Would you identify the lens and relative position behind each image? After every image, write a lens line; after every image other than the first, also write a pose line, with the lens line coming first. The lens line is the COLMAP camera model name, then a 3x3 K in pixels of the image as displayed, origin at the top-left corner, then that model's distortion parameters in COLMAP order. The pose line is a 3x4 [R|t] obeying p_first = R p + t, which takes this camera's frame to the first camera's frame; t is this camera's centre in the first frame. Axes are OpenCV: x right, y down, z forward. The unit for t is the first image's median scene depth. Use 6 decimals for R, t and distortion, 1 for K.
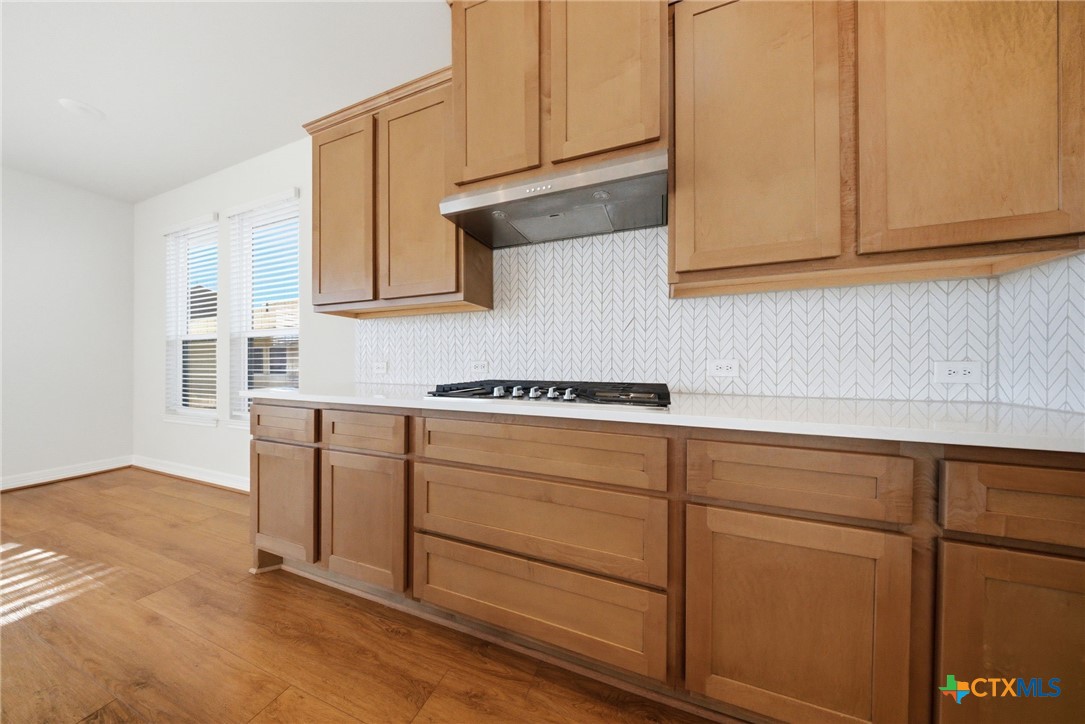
lens RADIAL K [[327.2, 0, 542.5], [0, 327.2, 362.0], [0, 0, 1]] dist [-0.000303, 0.000053]
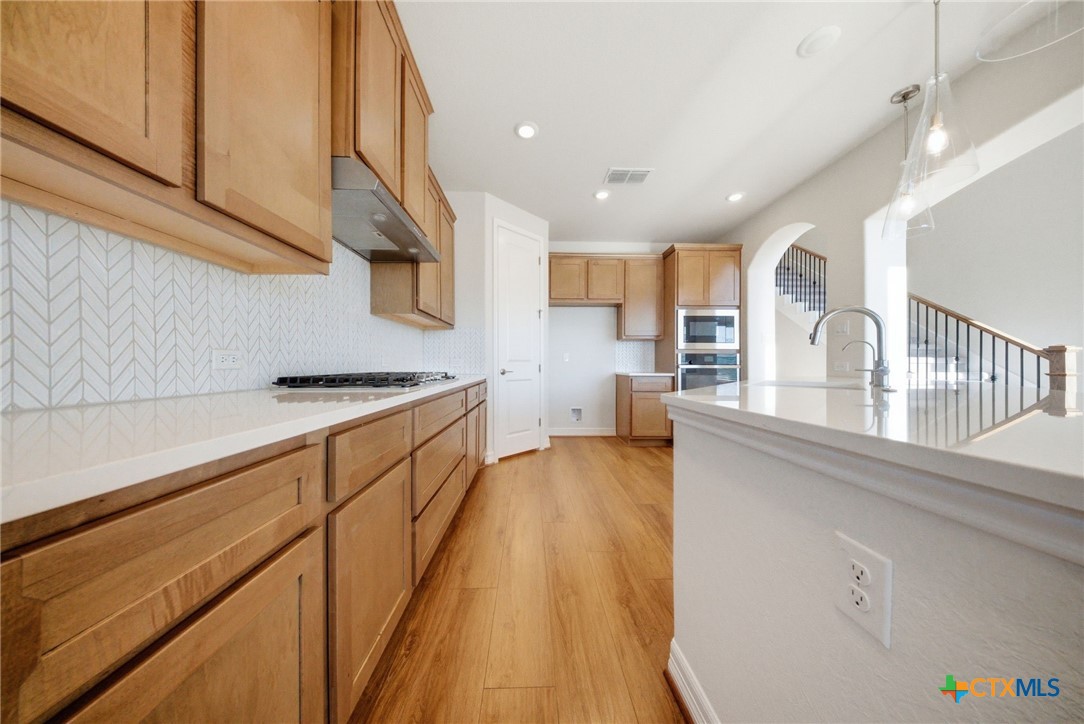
lens RADIAL K [[354.6, 0, 542.0], [0, 354.6, 362.0], [0, 0, 1]] dist [-0.000375, -0.000004]
pose [[-0.410725, 0.013408, 0.911661, -1.232609], [0.001330, 0.999900, -0.014107, 0.042253], [-0.911758, -0.004582, -0.410701, 0.878667]]
